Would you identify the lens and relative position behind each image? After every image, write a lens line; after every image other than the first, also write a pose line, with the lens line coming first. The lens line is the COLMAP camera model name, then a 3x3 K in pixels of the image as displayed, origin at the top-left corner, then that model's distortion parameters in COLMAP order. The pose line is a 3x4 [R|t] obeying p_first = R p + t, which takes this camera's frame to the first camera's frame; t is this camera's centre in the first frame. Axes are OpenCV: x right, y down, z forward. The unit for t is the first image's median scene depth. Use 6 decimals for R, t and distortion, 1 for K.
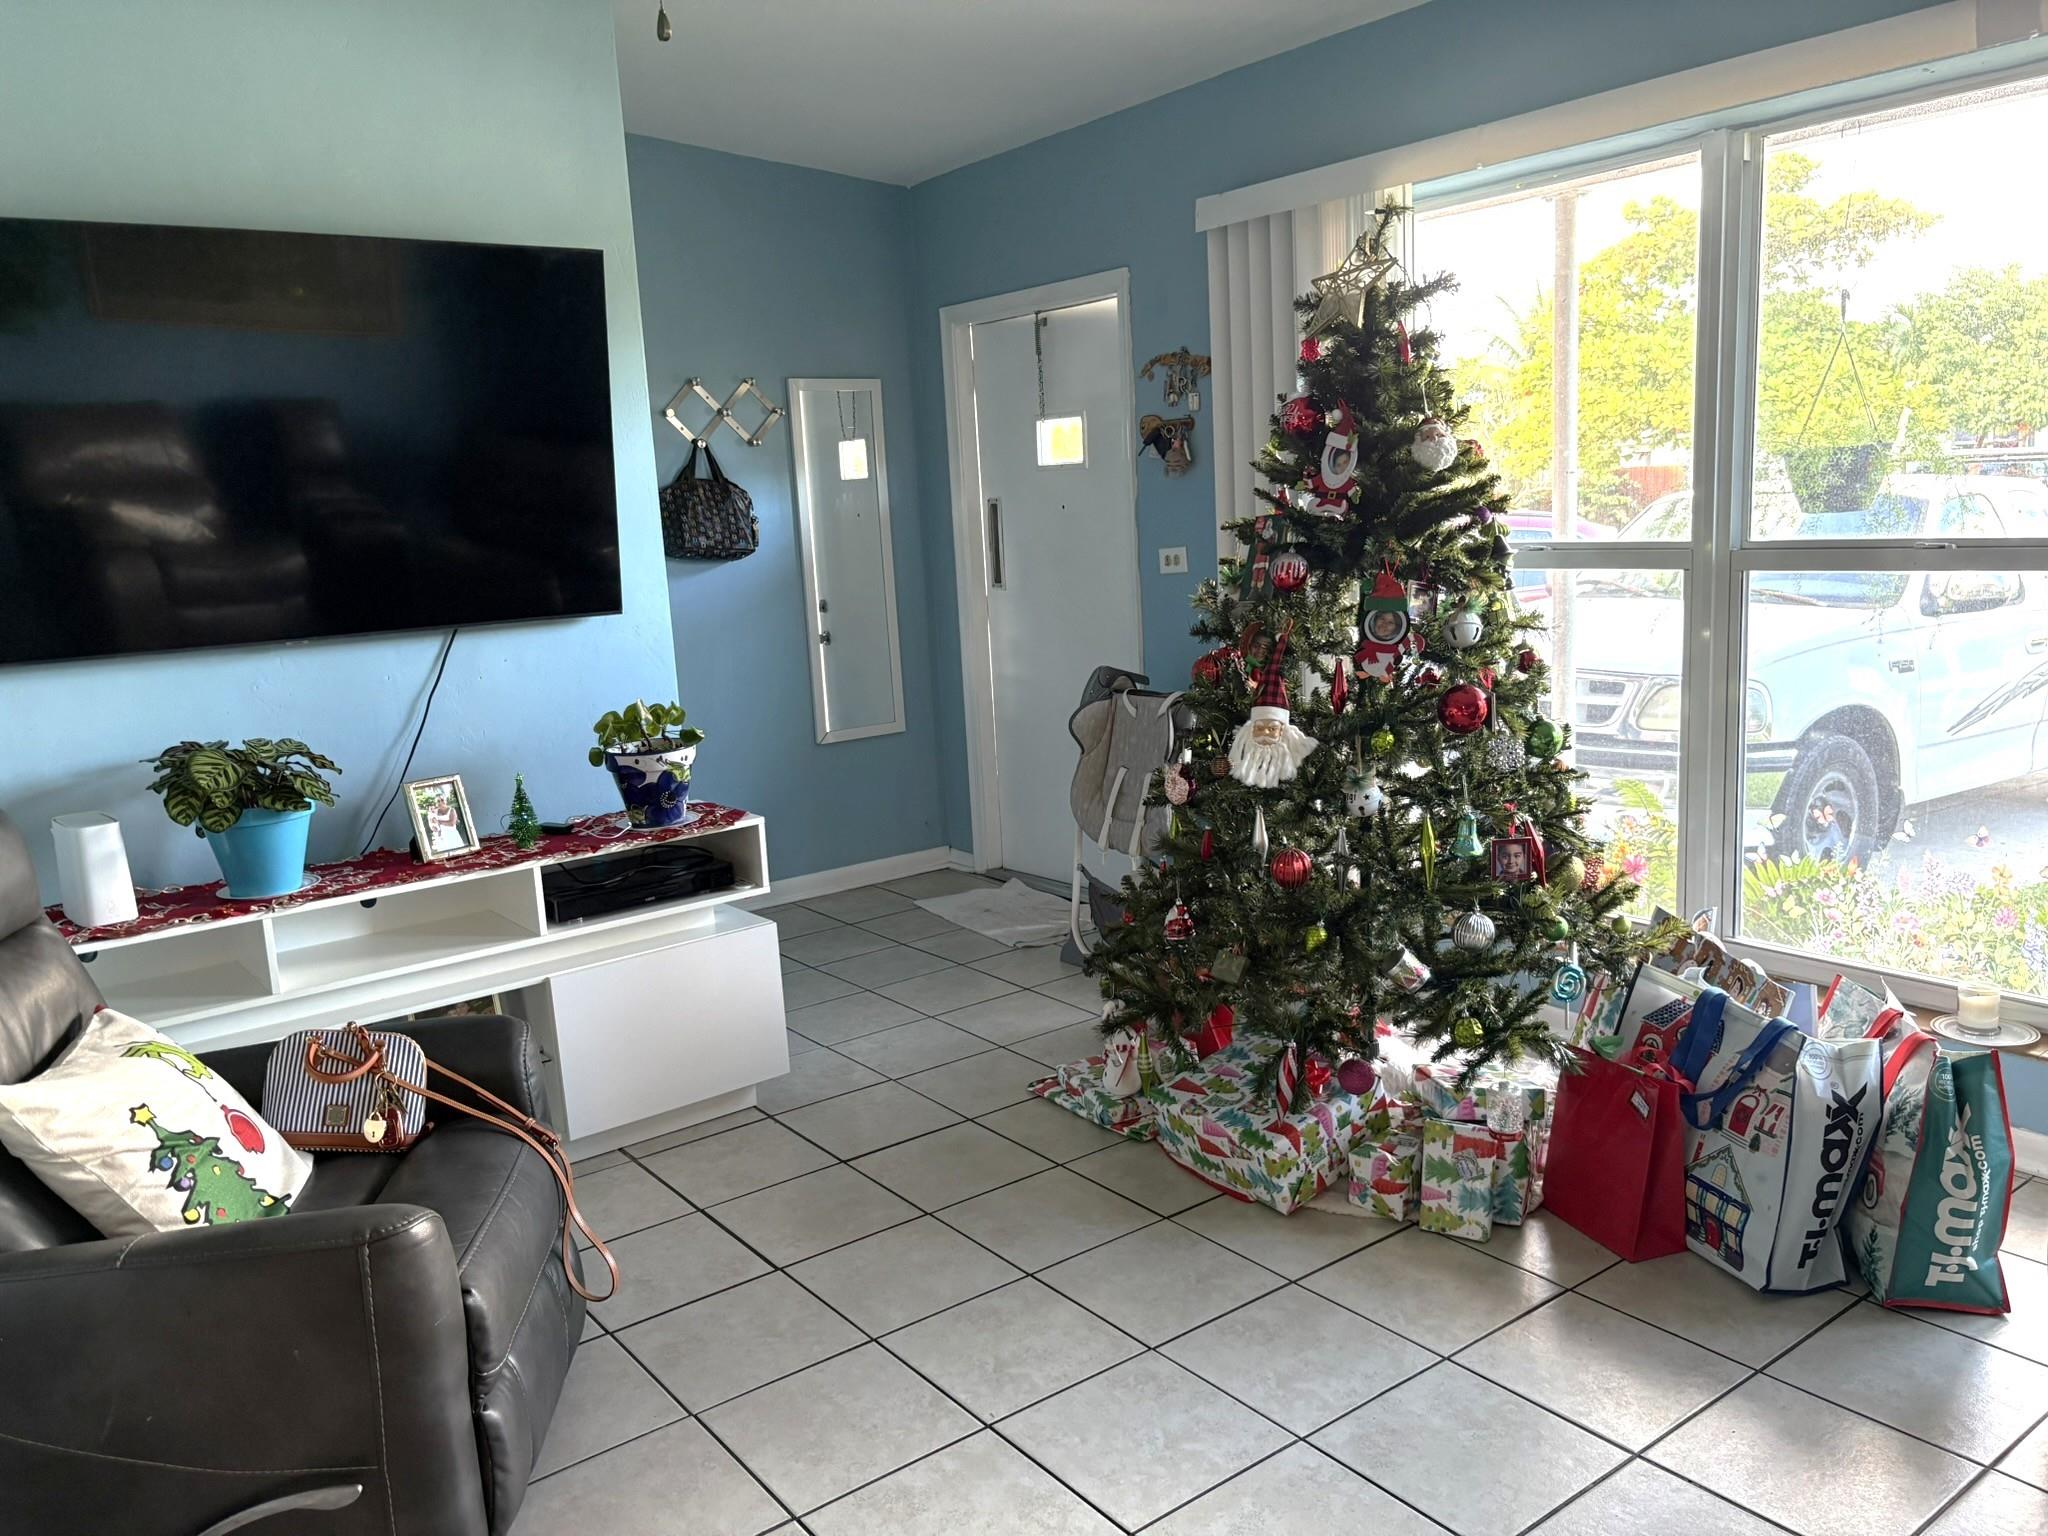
lens RADIAL K [[1563.1, 0, 1024.0], [0, 1563.1, 768.0], [0, 0, 1]] dist [0.001238, 0.001461]
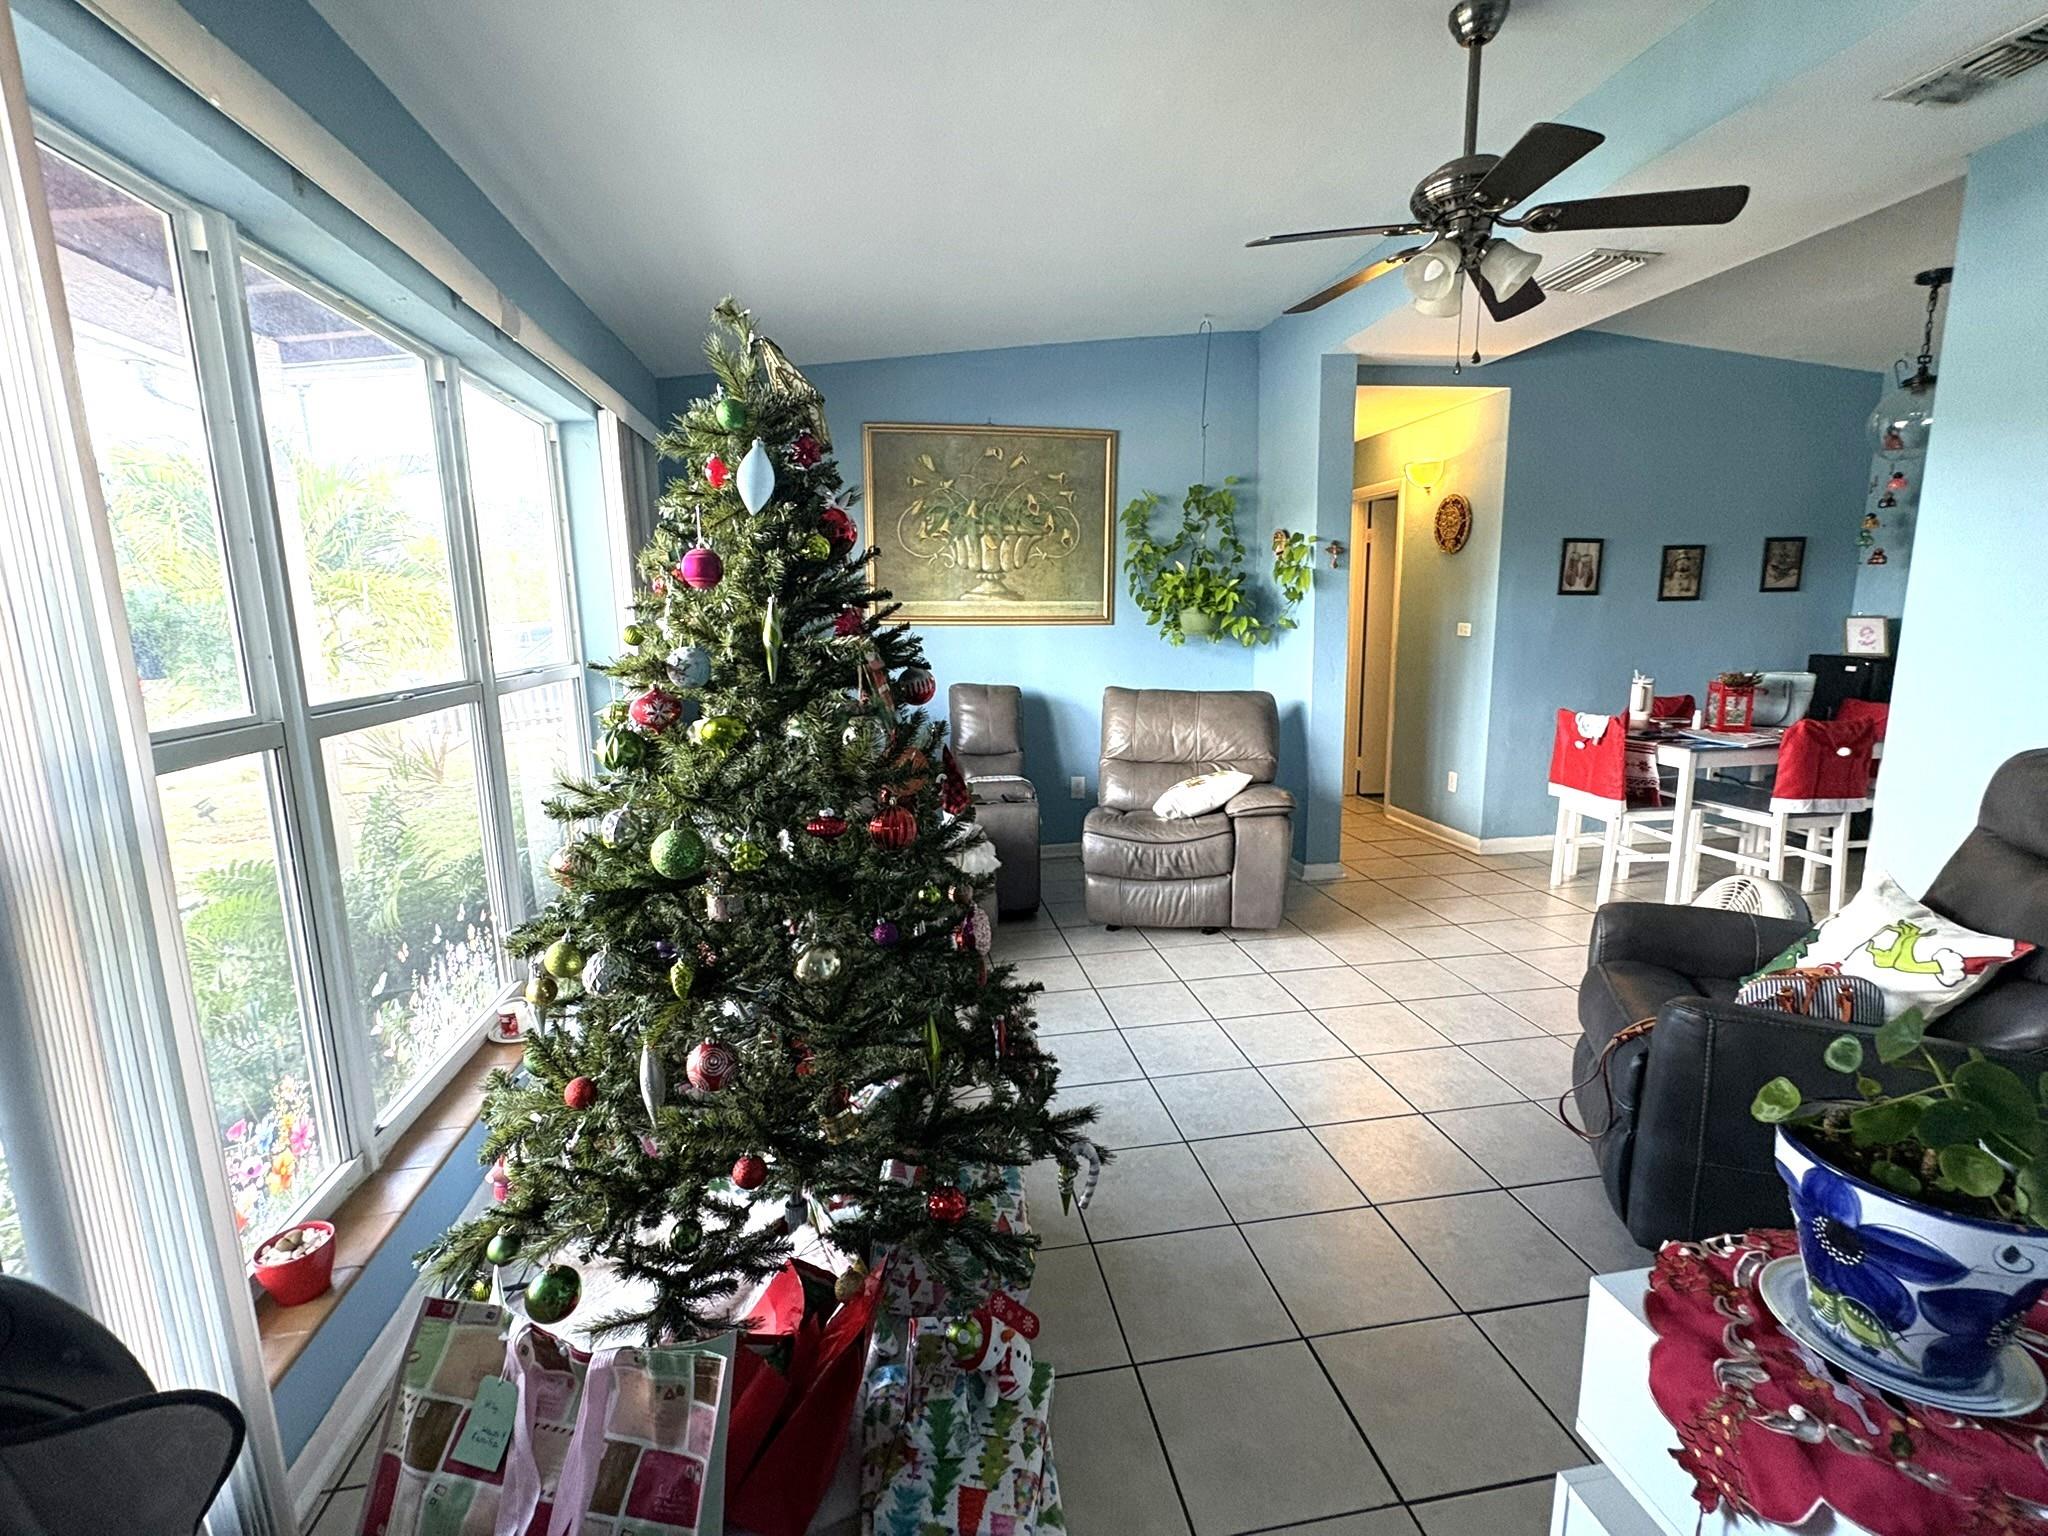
lens RADIAL K [[815.6, 0, 1024.0], [0, 815.6, 768.0], [0, 0, 1]] dist [0.001281, 0.000617]
pose [[-0.893872, -0.023940, 0.447682, -0.093859], [0.134398, 0.938338, 0.318526, -0.202641], [-0.427702, 0.344889, -0.835537, 1.209001]]
